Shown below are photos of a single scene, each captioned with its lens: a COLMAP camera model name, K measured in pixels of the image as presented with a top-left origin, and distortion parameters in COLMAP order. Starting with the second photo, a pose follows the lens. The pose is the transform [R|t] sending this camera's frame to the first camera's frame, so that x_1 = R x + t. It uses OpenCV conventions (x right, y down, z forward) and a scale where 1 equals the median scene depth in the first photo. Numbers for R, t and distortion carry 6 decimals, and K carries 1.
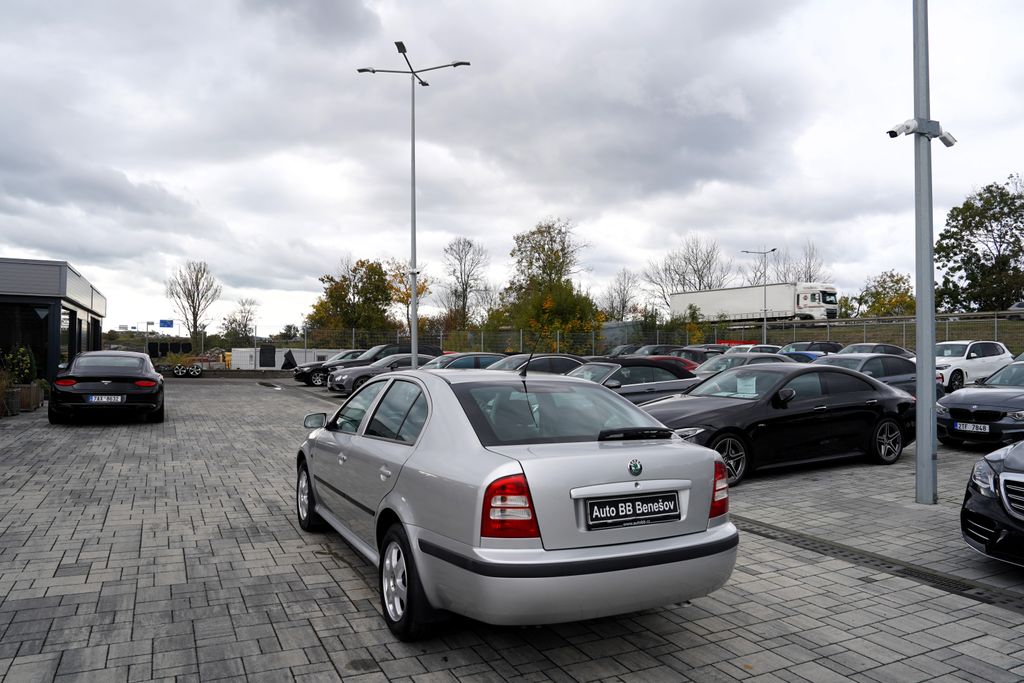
lens RADIAL K [[714.2, 0, 516.1], [0, 714.2, 327.9], [0, 0, 1]] dist [-0.113149, 0.082701]
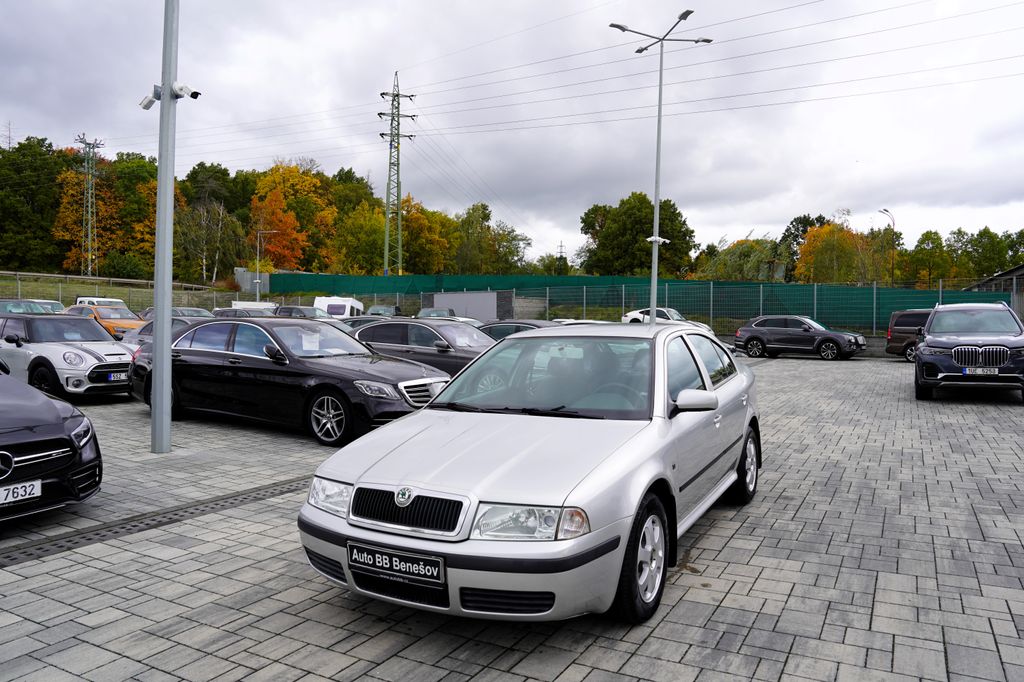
lens RADIAL K [[724.3, 0, 509.1], [0, 724.3, 322.2], [0, 0, 1]] dist [-0.113577, 0.075557]
pose [[-0.554531, -0.012496, 0.832069, -0.301766], [-0.038148, 0.999218, -0.010417, 0.024857], [-0.831288, -0.037518, -0.554574, 0.600965]]
